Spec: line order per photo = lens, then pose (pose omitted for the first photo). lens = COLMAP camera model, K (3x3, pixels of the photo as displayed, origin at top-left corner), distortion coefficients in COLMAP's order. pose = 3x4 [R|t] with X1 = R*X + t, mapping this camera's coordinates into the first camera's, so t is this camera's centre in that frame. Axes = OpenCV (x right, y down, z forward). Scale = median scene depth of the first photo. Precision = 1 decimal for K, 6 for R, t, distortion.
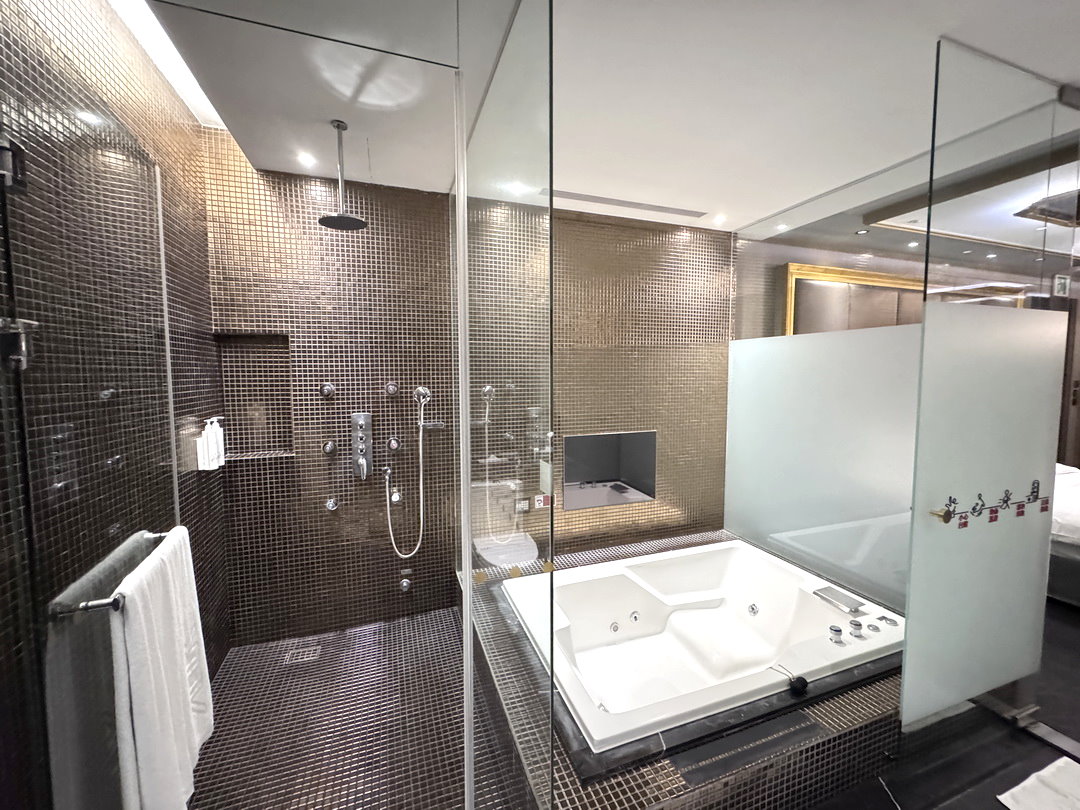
lens RADIAL K [[426.0, 0, 540.0], [0, 426.0, 405.0], [0, 0, 1]] dist [0.001775, 0.000136]
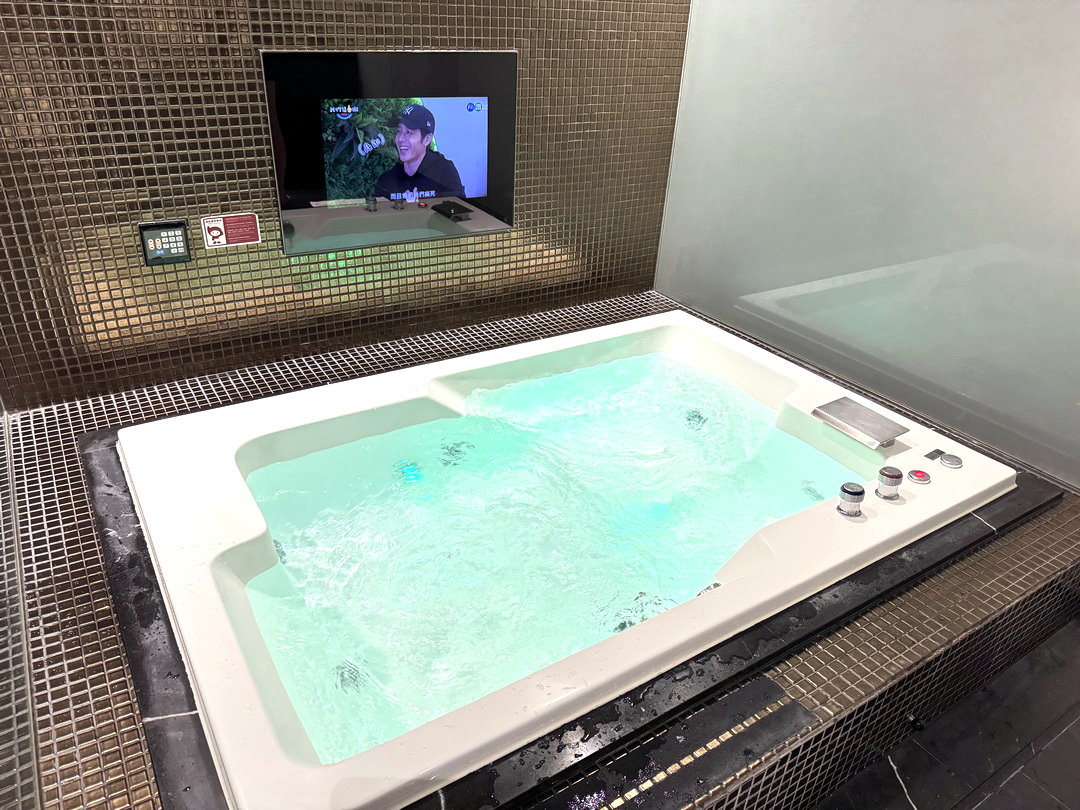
lens RADIAL K [[751.1, 0, 540.0], [0, 751.1, 413.5], [0, 0, 1]] dist [0.110113, -0.177905]
pose [[0.970455, -0.068822, 0.231257, 0.113861], [-0.034935, 0.908280, 0.416902, 0.075437], [-0.238738, -0.412664, 0.879041, 0.247347]]
